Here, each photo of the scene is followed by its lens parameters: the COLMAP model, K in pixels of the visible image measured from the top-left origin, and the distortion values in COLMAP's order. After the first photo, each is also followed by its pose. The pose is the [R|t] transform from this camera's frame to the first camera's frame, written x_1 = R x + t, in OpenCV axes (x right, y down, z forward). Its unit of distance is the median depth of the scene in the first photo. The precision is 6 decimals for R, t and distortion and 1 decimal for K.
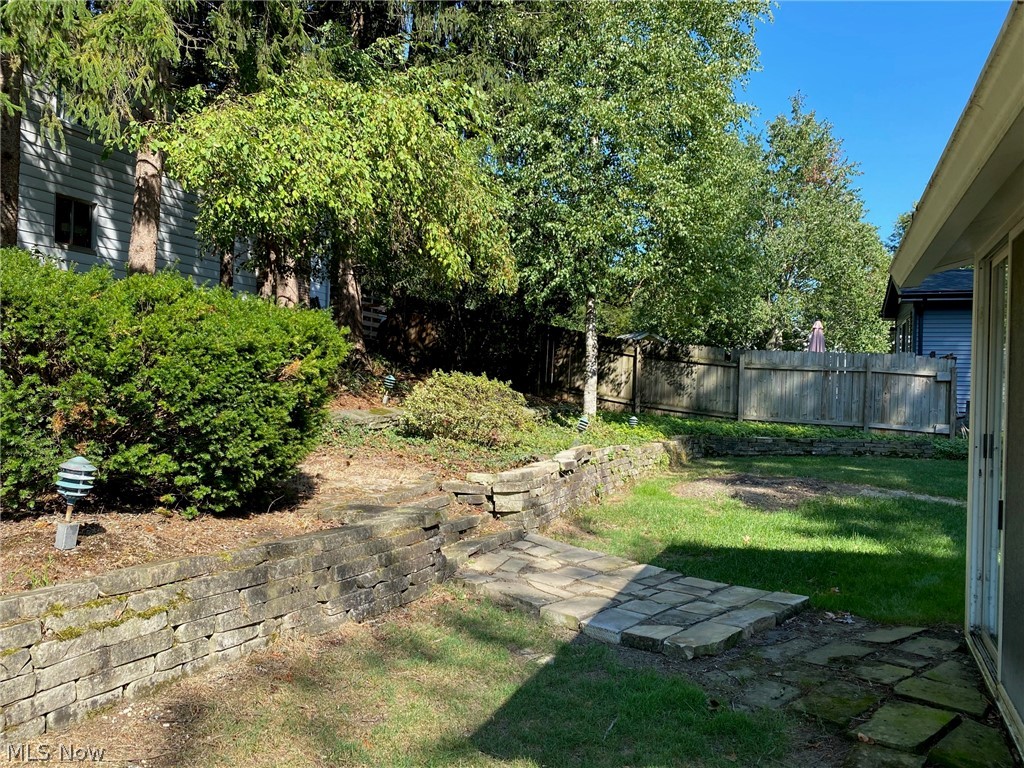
lens RADIAL K [[815.0, 0, 481.9], [0, 815.0, 385.8], [0, 0, 1]] dist [0.009714, 0.005314]
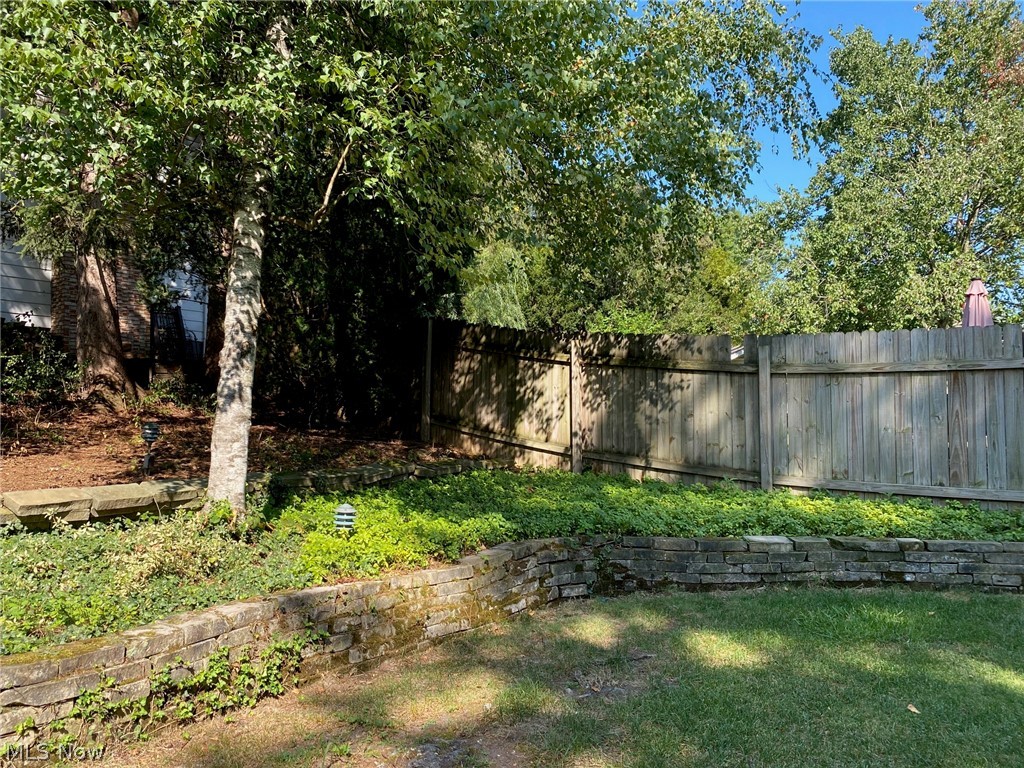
lens RADIAL K [[815.0, 0, 481.9], [0, 815.0, 385.8], [0, 0, 1]] dist [0.009714, 0.005314]
pose [[0.968080, -0.045530, -0.246470, 0.269274], [0.033553, 0.998053, -0.052580, 0.003496], [0.248384, 0.042632, 0.967723, 0.492939]]
